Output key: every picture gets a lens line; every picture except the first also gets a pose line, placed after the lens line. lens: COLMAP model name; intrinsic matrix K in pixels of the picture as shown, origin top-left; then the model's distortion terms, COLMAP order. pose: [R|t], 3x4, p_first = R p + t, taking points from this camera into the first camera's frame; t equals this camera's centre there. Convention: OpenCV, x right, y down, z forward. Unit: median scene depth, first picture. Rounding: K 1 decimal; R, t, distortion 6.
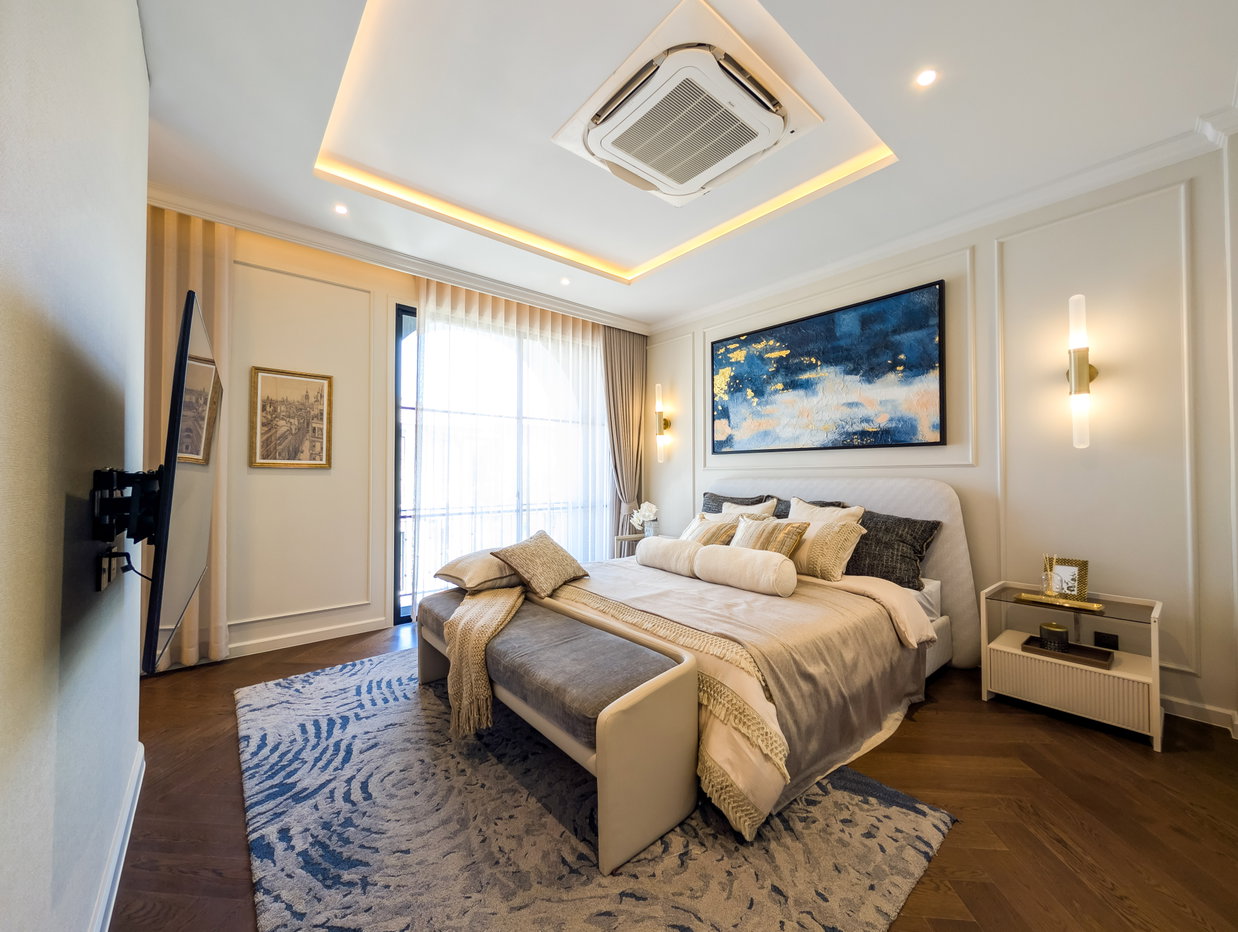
lens RADIAL K [[472.9, 0, 623.4], [0, 472.9, 468.7], [0, 0, 1]] dist [-0.001859, -0.000388]
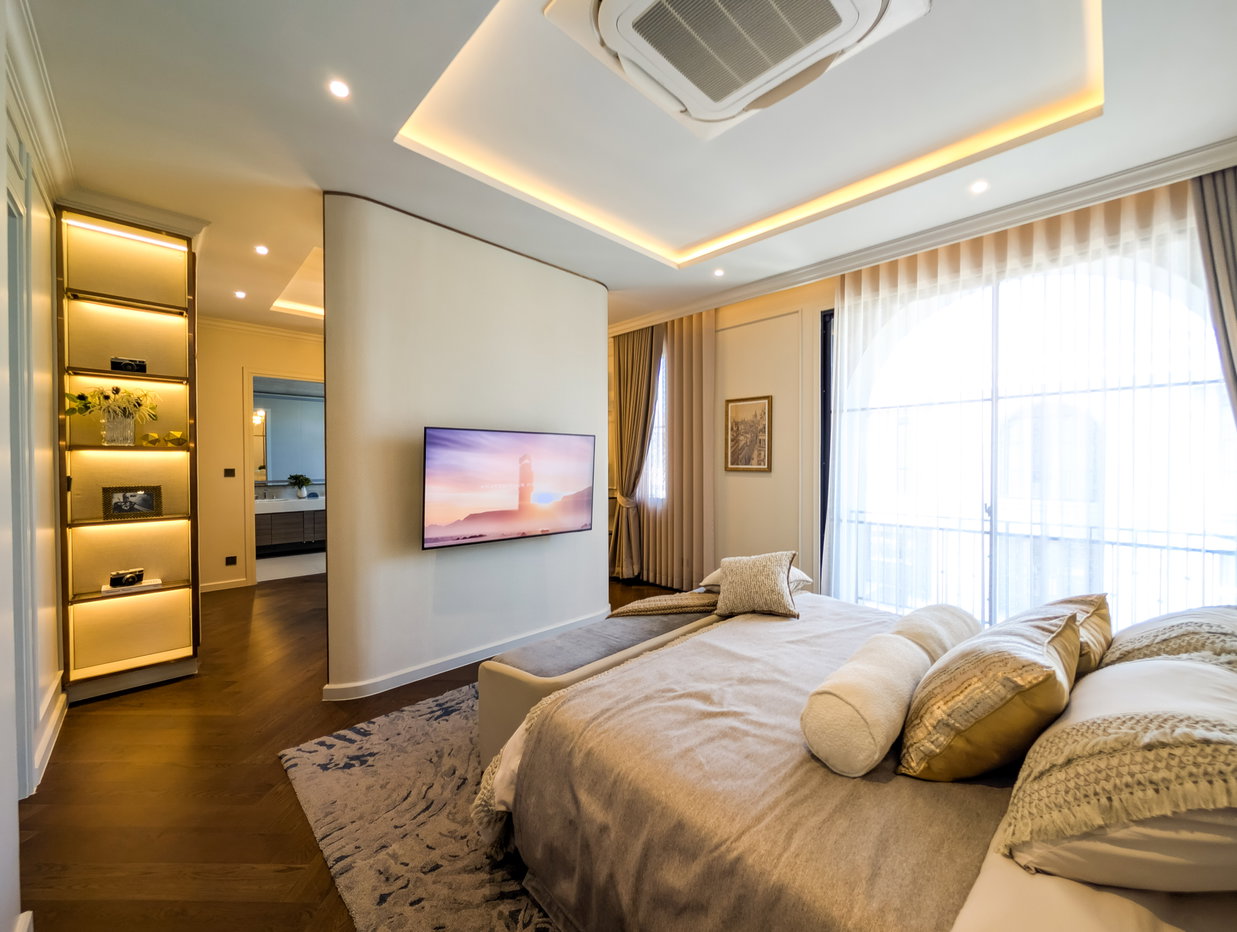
lens RADIAL K [[475.3, 0, 616.5], [0, 475.3, 469.0], [0, 0, 1]] dist [0.001225, 0.000151]
pose [[0.066887, 0.017141, -0.997613, 0.660346], [0.018272, 0.999664, 0.018401, -0.043730], [0.997593, -0.019459, 0.066551, 0.607841]]
